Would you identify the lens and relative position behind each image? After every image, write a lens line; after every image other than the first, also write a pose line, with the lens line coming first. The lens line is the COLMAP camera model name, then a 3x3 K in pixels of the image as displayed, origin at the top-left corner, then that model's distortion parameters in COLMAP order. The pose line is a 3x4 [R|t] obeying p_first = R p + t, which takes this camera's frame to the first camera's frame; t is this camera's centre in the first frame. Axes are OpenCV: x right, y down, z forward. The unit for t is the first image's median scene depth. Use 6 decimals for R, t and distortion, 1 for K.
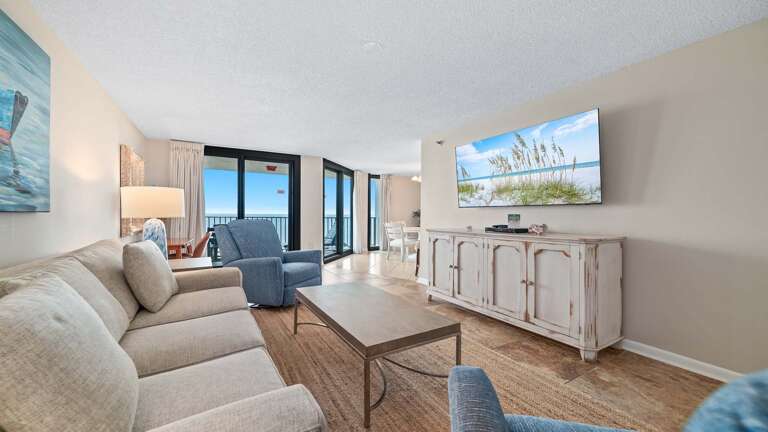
lens RADIAL K [[290.9, 0, 386.3], [0, 290.9, 211.5], [0, 0, 1]] dist [0.001681, 0.001971]
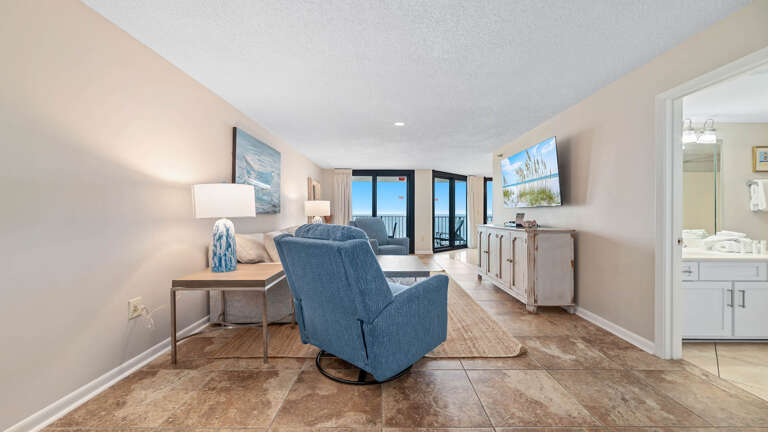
lens RADIAL K [[290.9, 0, 391.2], [0, 290.9, 215.3], [0, 0, 1]] dist [0.001681, 0.001971]
pose [[0.867171, -0.001647, -0.498008, 0.550458], [0.008127, 0.999908, 0.010843, -0.000160], [0.497945, -0.013450, 0.867105, -0.418531]]
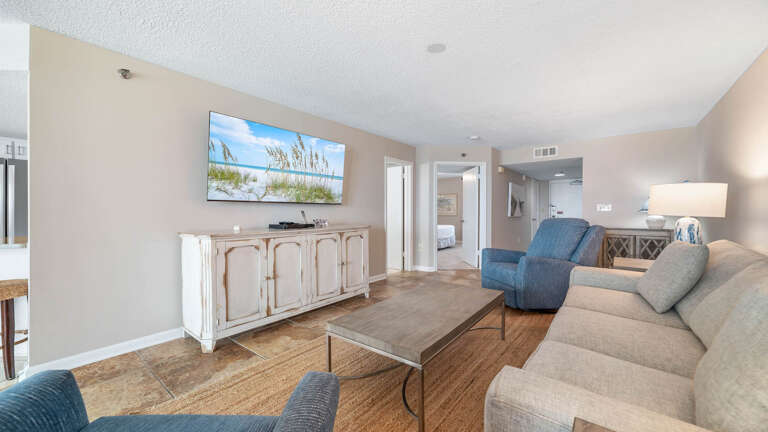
lens RADIAL K [[290.9, 0, 383.7], [0, 290.9, 221.2], [0, 0, 1]] dist [0.001681, 0.001971]
pose [[-0.344459, -0.035254, 0.938139, -0.636537], [-0.012882, 0.999378, 0.032826, 0.007529], [-0.938713, -0.000778, -0.344699, 1.029001]]
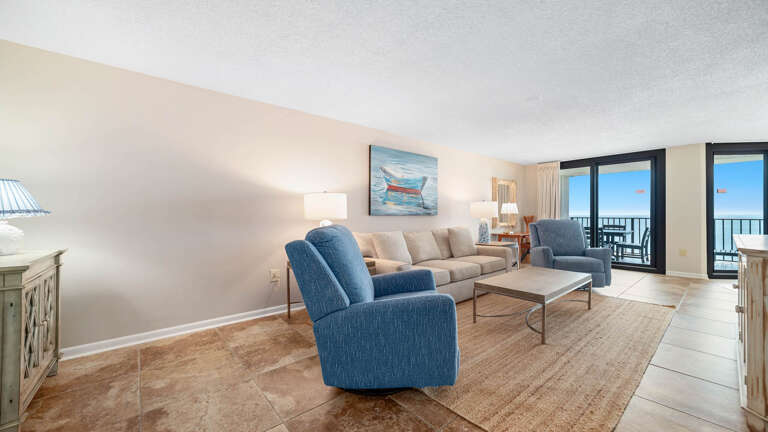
lens RADIAL K [[290.9, 0, 399.5], [0, 290.9, 213.6], [0, 0, 1]] dist [0.001681, 0.001971]
pose [[0.200337, -0.009275, -0.979683, 0.821039], [0.012623, 0.999897, -0.006885, 0.001590], [0.979646, -0.010987, 0.200434, 0.063522]]
